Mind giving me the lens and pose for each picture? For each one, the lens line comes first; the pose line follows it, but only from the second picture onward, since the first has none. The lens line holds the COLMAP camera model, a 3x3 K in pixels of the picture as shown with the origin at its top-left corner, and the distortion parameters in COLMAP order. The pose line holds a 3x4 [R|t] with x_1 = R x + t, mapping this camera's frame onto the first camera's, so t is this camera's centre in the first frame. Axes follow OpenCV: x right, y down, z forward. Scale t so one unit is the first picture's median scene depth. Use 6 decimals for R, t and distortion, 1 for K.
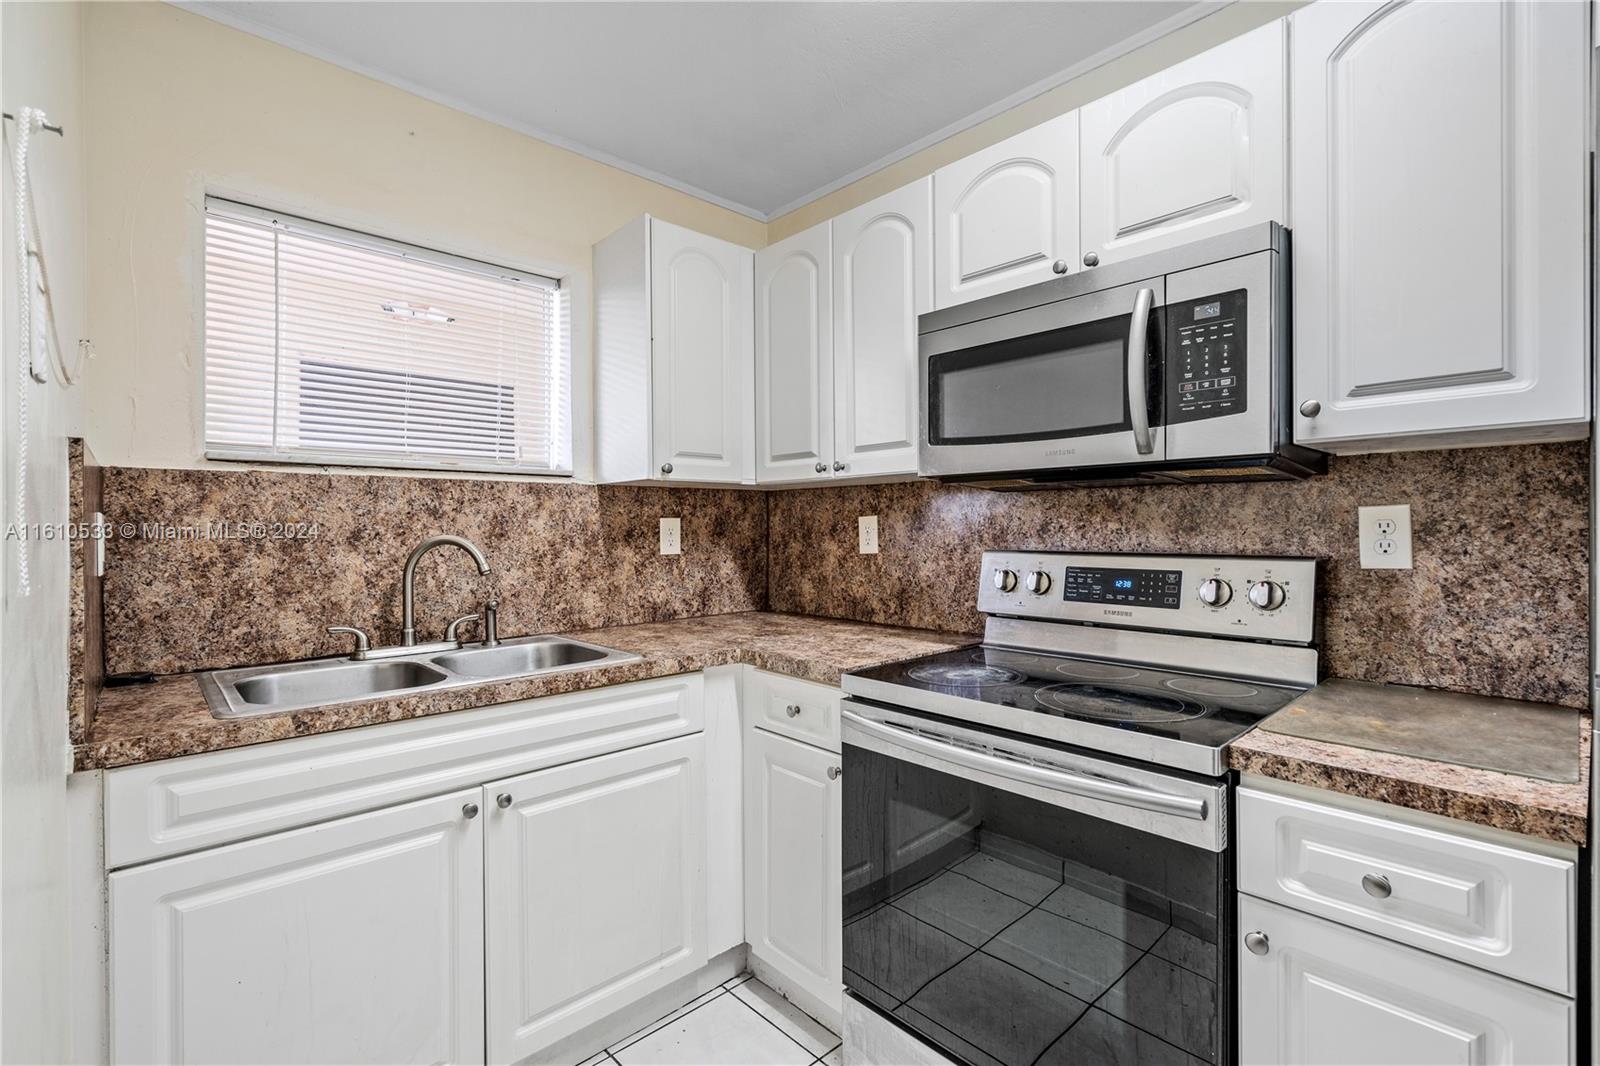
lens RADIAL K [[731.9, 0, 799.0], [0, 731.9, 528.9], [0, 0, 1]] dist [-0.006713, 0.002576]
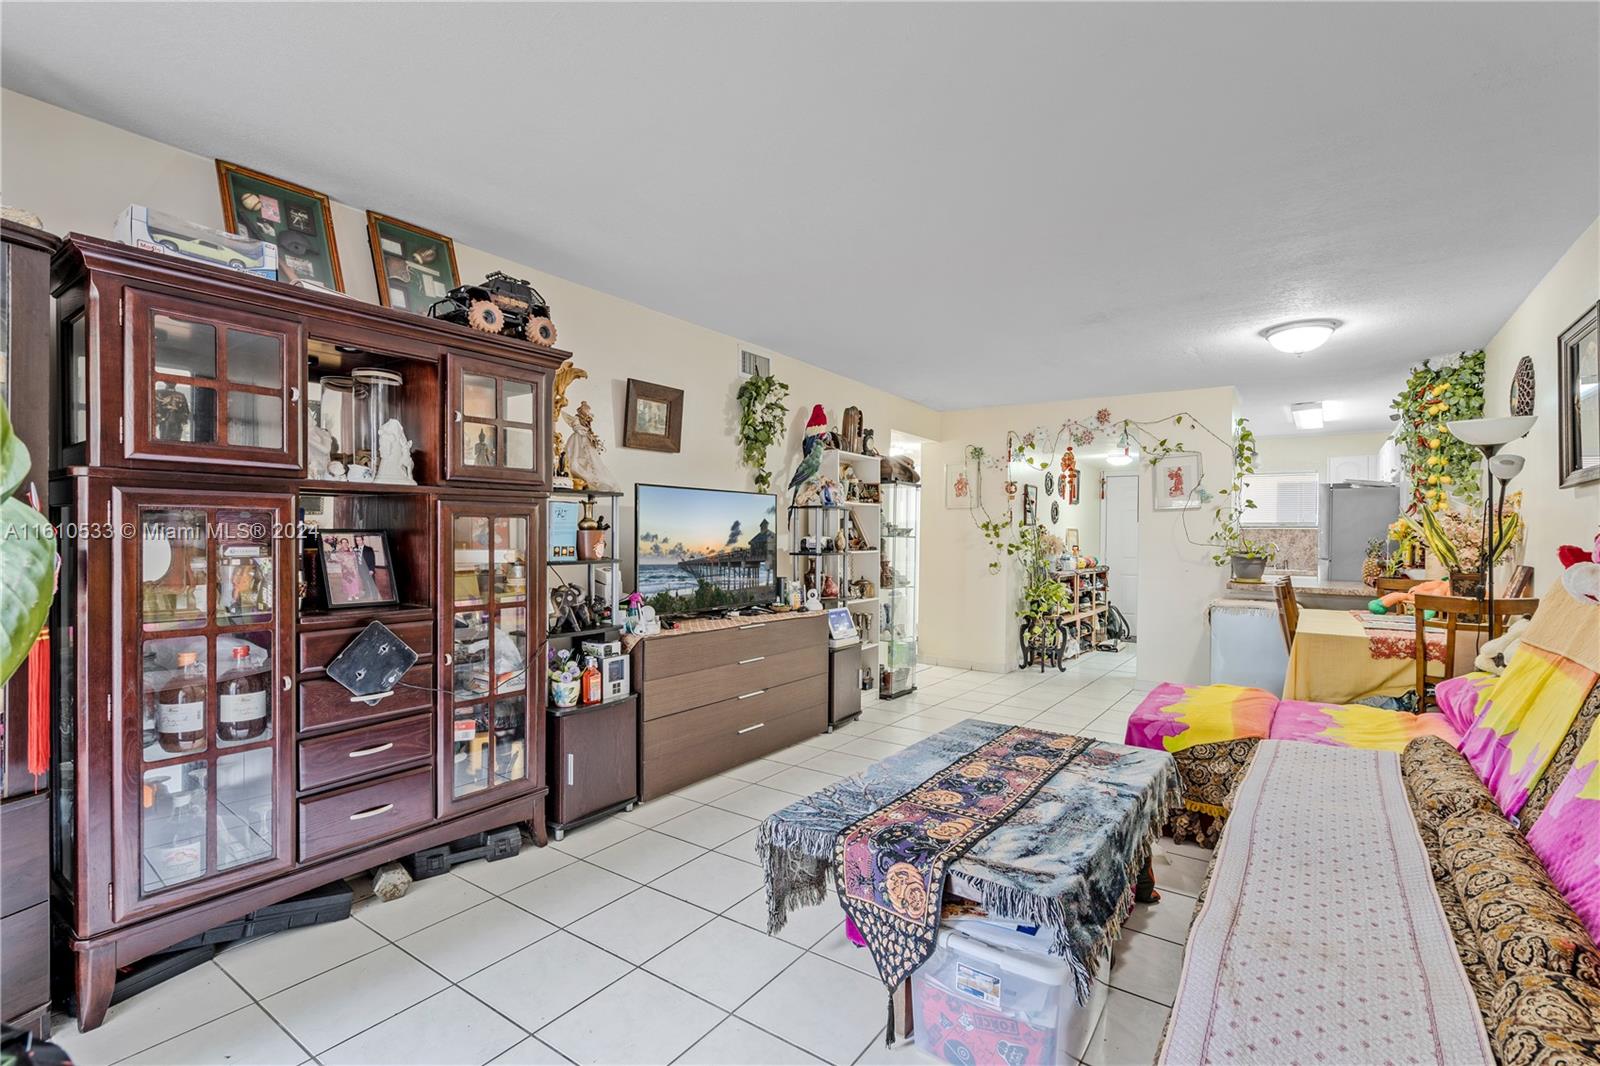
lens RADIAL K [[731.9, 0, 795.9], [0, 731.9, 538.1], [0, 0, 1]] dist [-0.006713, 0.002576]
pose [[0.211958, 0.008553, -0.977241, 3.230124], [-0.012931, 0.999899, 0.005947, -0.006704], [0.977193, 0.011376, 0.212047, -2.754693]]
